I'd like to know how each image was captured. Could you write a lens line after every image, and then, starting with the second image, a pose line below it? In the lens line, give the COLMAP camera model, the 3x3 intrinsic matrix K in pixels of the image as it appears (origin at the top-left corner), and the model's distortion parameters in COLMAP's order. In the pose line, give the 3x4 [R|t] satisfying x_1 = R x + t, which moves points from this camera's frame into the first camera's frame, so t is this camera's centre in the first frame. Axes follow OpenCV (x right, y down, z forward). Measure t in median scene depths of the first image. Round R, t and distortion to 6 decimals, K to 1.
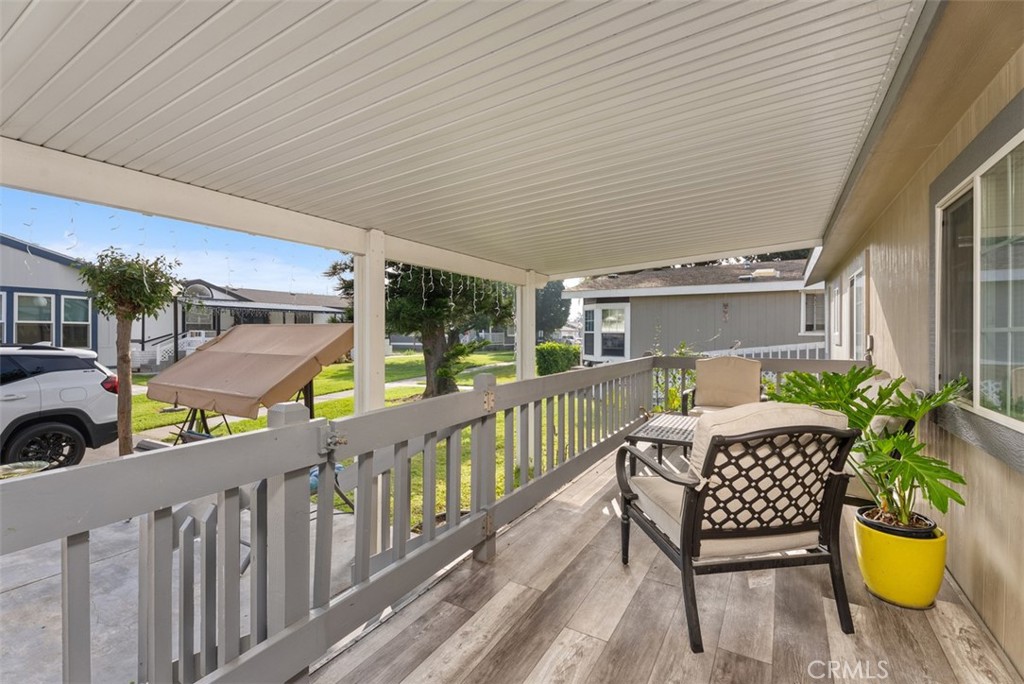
lens RADIAL K [[458.2, 0, 494.0], [0, 458.2, 340.0], [0, 0, 1]] dist [0.002459, -0.003486]
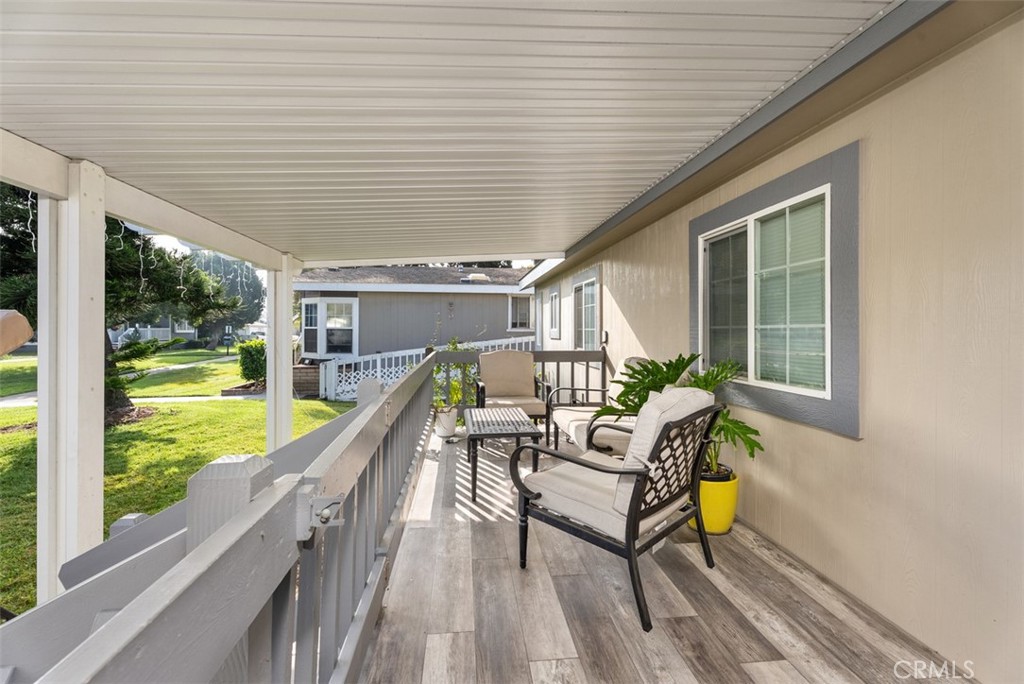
lens RADIAL K [[458.2, 0, 506.9], [0, 458.2, 333.6], [0, 0, 1]] dist [0.002459, -0.003486]
pose [[0.790878, -0.001716, 0.611972, -0.181711], [0.005013, 0.999981, -0.003674, 0.000650], [-0.611954, 0.005974, 0.790871, 0.143889]]
